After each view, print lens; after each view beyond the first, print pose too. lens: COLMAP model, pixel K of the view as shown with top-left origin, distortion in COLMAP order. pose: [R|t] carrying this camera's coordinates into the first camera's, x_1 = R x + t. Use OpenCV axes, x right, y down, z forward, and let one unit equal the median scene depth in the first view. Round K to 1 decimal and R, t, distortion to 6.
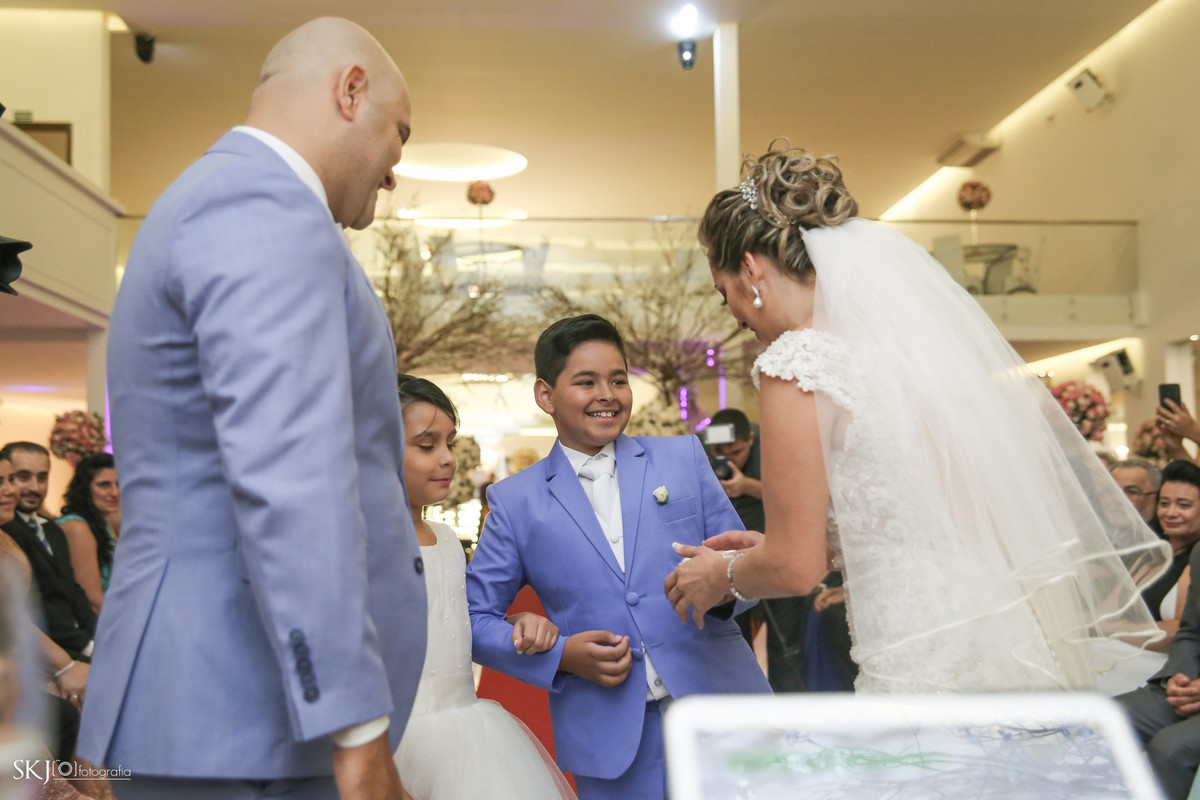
lens RADIAL K [[1458.0, 0, 600.0], [0, 1458.0, 400.0], [0, 0, 1]] dist [-0.000917, -0.001024]
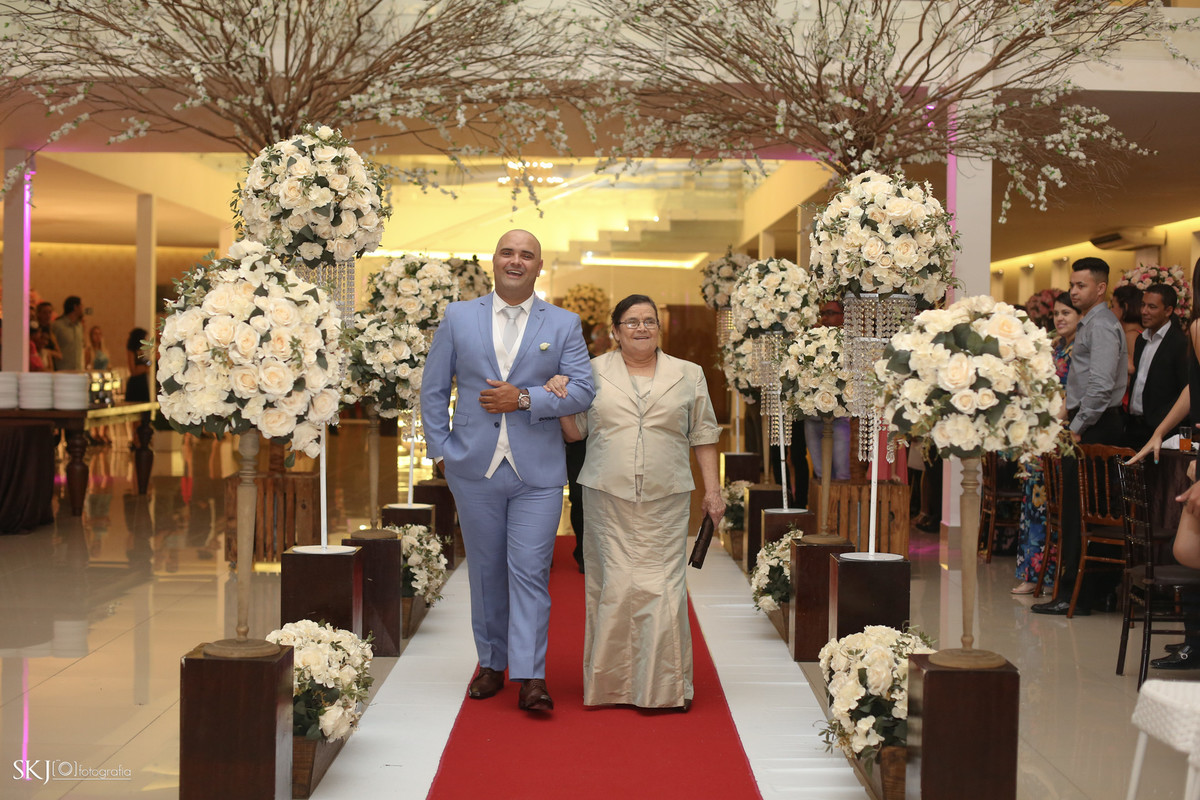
lens RADIAL K [[1841.9, 0, 600.0], [0, 1841.9, 400.0], [0, 0, 1]] dist [-0.110791, 0.043717]
pose [[0.998656, 0.019764, -0.047915, -0.009699], [-0.015189, 0.995452, 0.094044, 0.012862], [0.049555, -0.093189, 0.994414, 0.366231]]
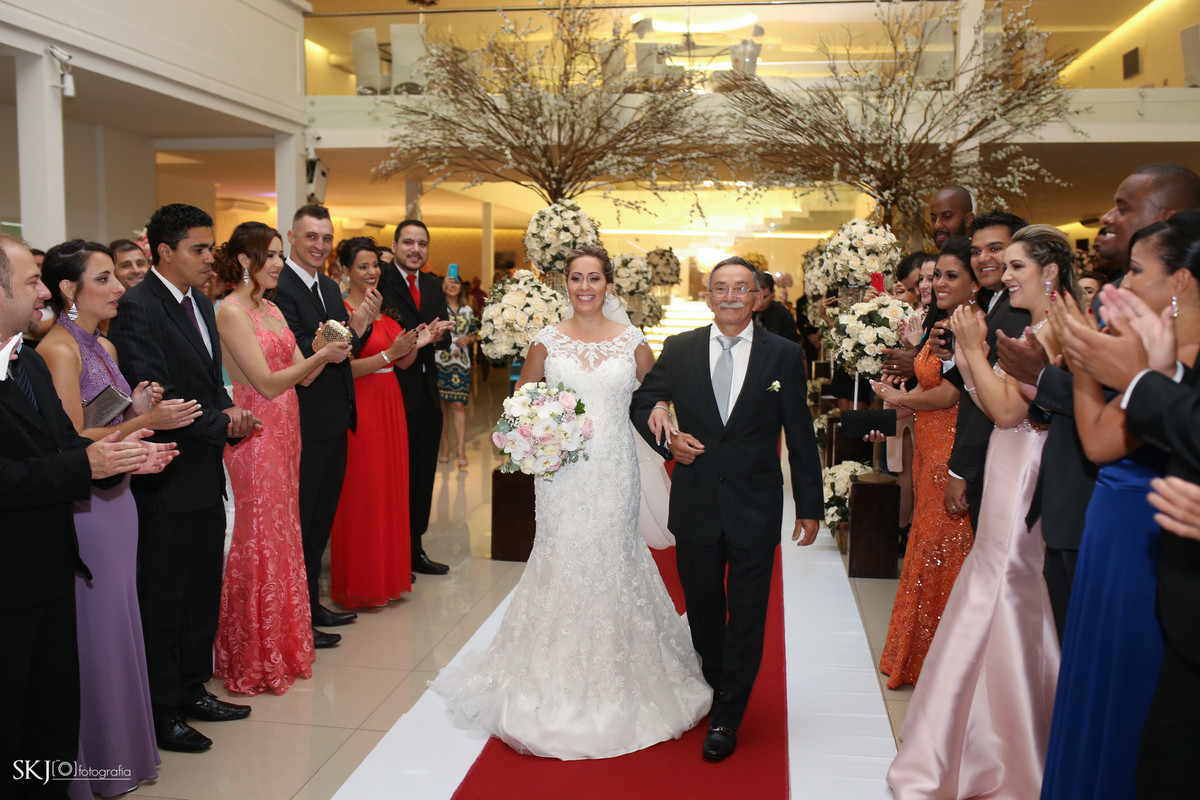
lens RADIAL K [[1188.9, 0, 600.0], [0, 1188.9, 400.0], [0, 0, 1]] dist [0.001171, 0.003072]
pose [[0.979491, 0.034870, -0.198447, 0.024356], [-0.001526, 0.986167, 0.165750, -0.006972], [0.201481, -0.162048, 0.965995, 0.274191]]
